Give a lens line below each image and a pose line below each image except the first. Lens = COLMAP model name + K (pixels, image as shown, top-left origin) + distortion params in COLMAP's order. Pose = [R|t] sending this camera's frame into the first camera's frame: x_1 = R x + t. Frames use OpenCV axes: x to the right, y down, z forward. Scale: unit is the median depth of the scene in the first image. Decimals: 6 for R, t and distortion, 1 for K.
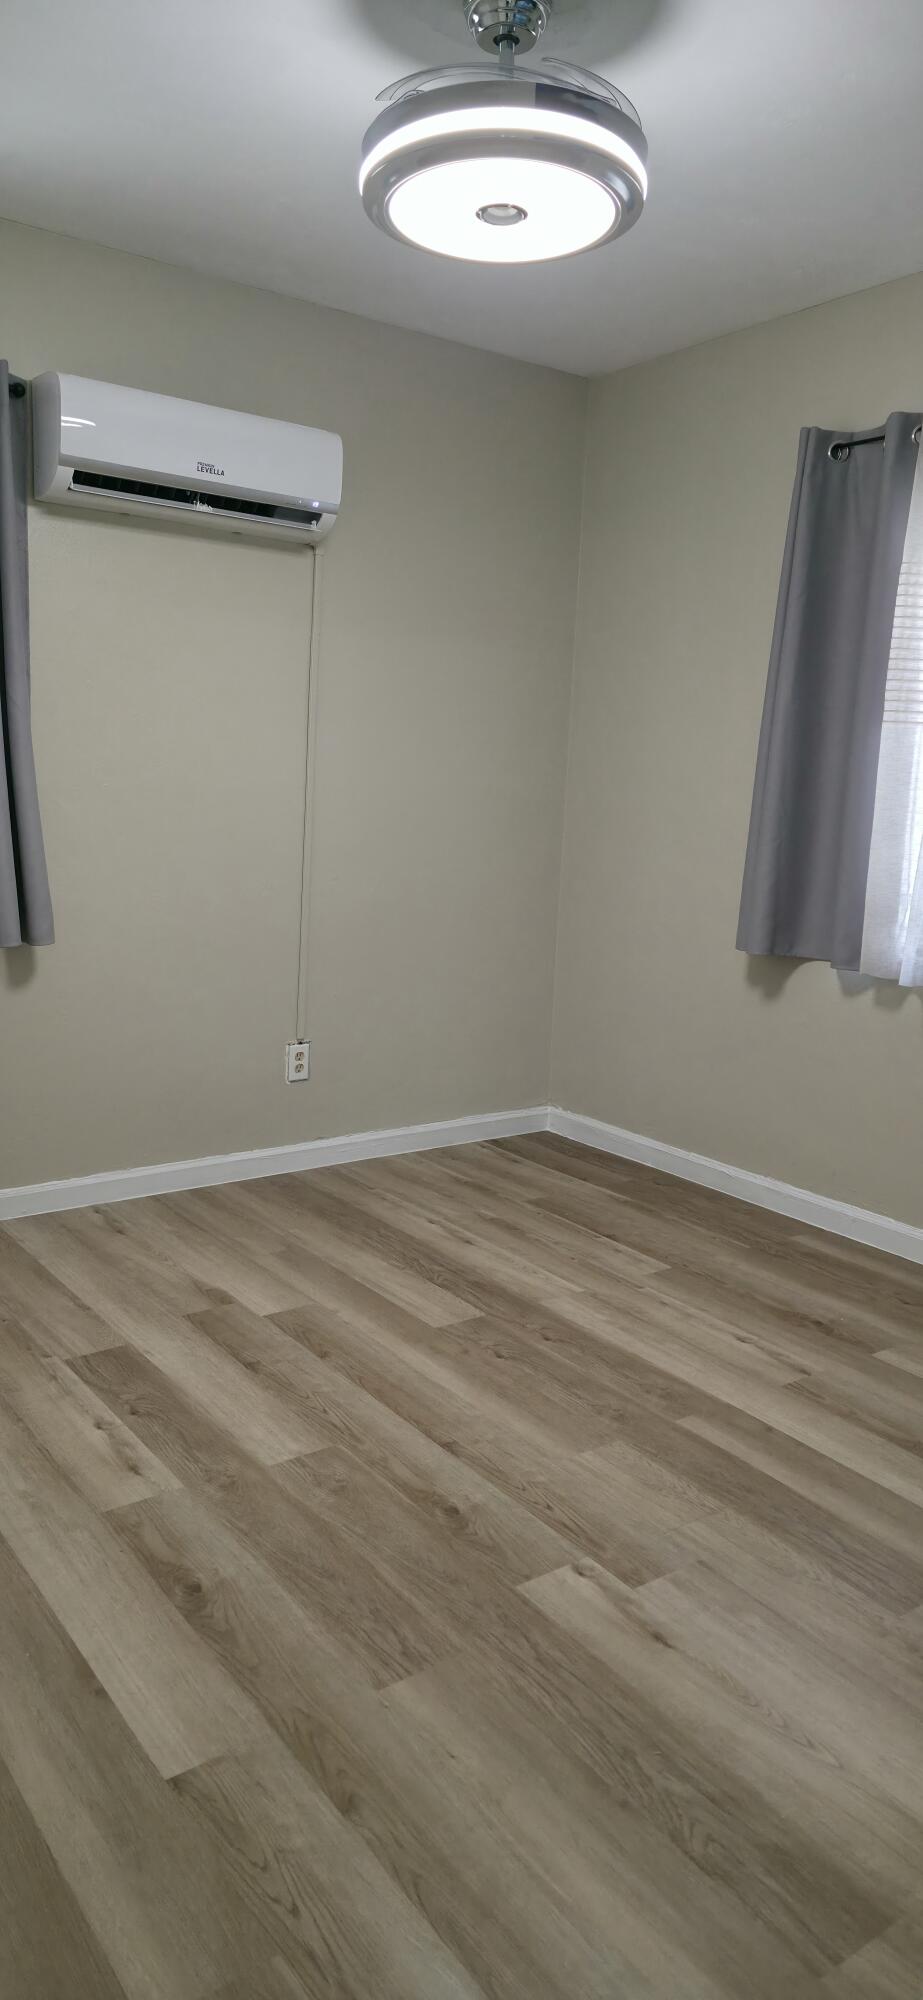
lens RADIAL K [[1330.7, 0, 461.5], [0, 1330.7, 1000.0], [0, 0, 1]] dist [0.078837, -0.072304]
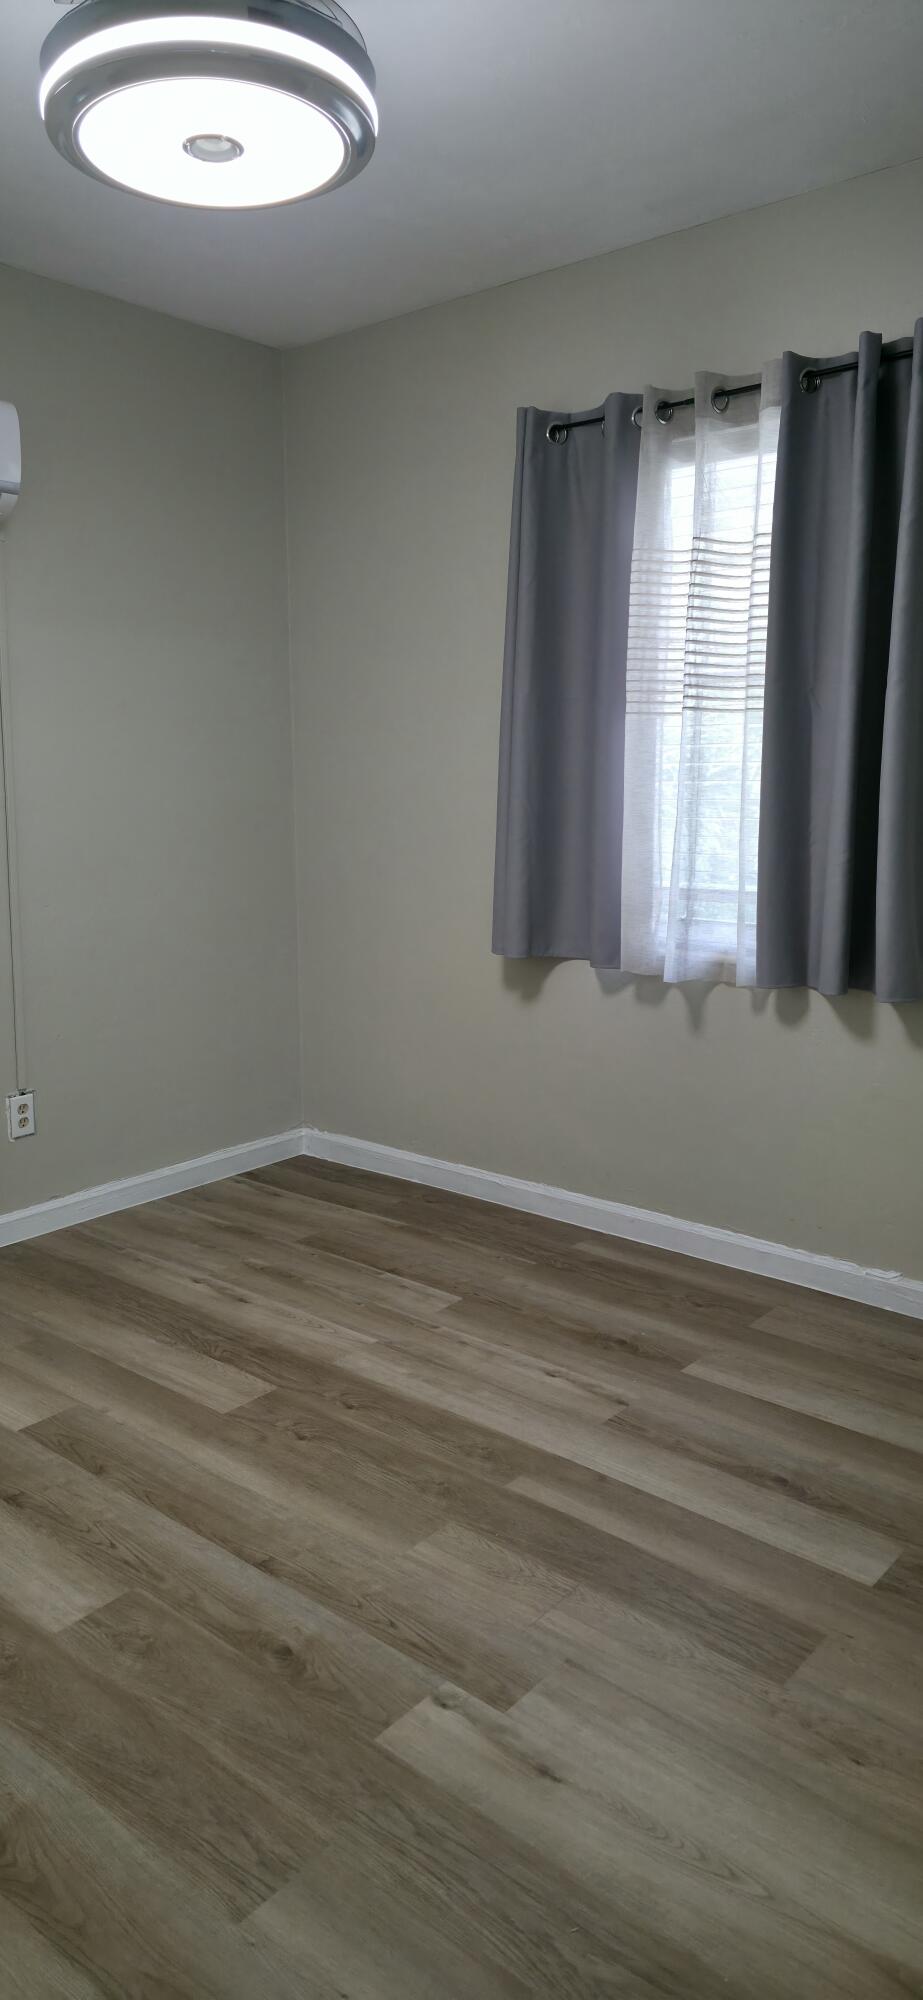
lens RADIAL K [[1330.7, 0, 461.5], [0, 1330.7, 1000.0], [0, 0, 1]] dist [0.078837, -0.072304]
pose [[0.972311, -0.083119, 0.218409, -0.041369], [0.080341, 0.996534, 0.021582, -0.039340], [-0.219446, -0.003437, 0.975619, 0.102240]]
